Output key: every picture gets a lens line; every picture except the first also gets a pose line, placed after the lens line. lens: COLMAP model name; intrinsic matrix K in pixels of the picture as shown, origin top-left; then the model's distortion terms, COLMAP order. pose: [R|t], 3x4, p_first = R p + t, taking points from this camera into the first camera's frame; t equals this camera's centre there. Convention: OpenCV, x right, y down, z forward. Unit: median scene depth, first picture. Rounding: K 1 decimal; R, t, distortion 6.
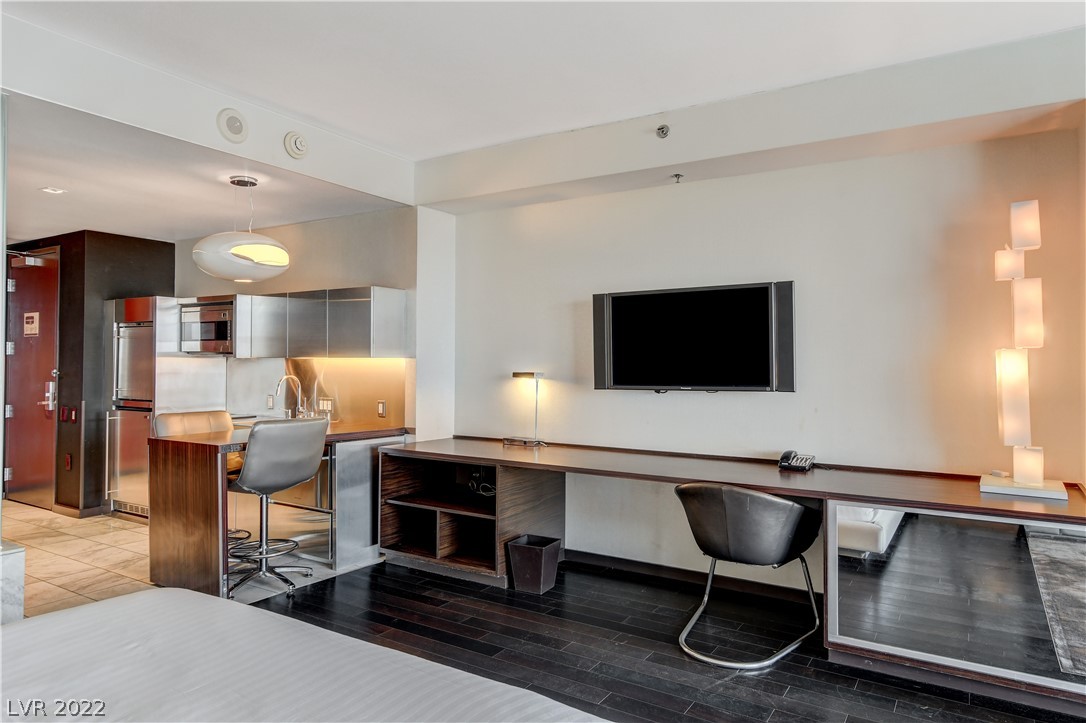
lens RADIAL K [[682.6, 0, 543.0], [0, 682.6, 354.0], [0, 0, 1]] dist [0.004256, 0.004683]
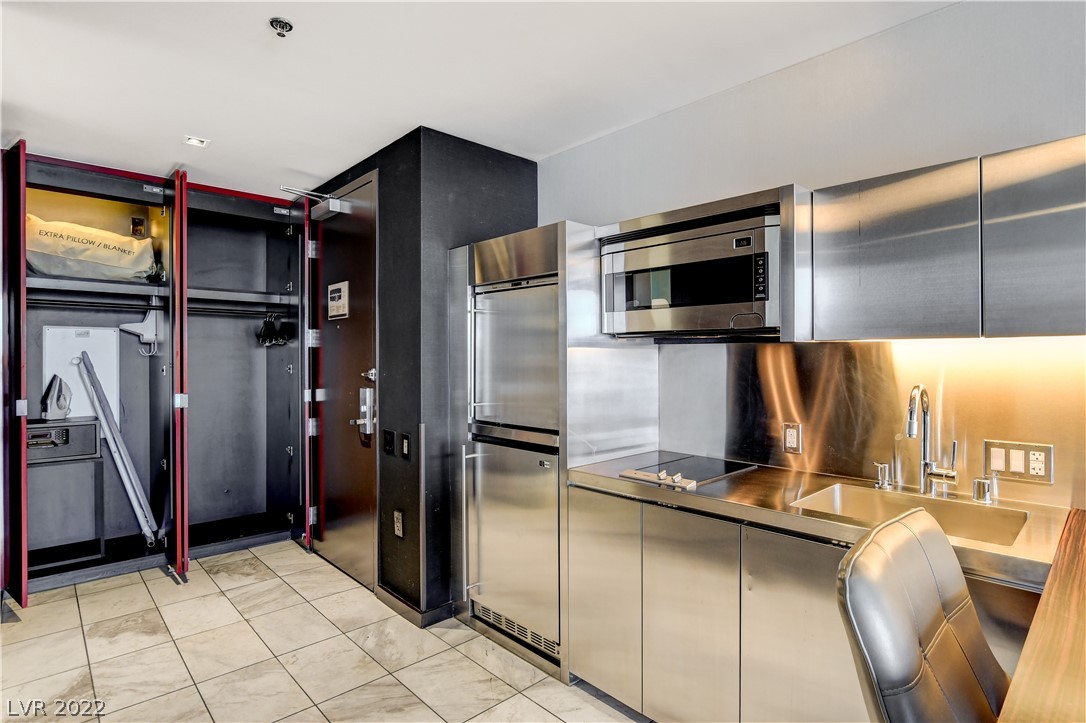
lens RADIAL K [[544.6, 0, 543.0], [0, 544.6, 361.5], [0, 0, 1]] dist [-0.019615, 0.000314]
pose [[0.967882, -0.006322, -0.251324, -0.499959], [0.011549, 0.999746, 0.019331, 0.009385], [0.251138, -0.021613, 0.967710, 0.638285]]
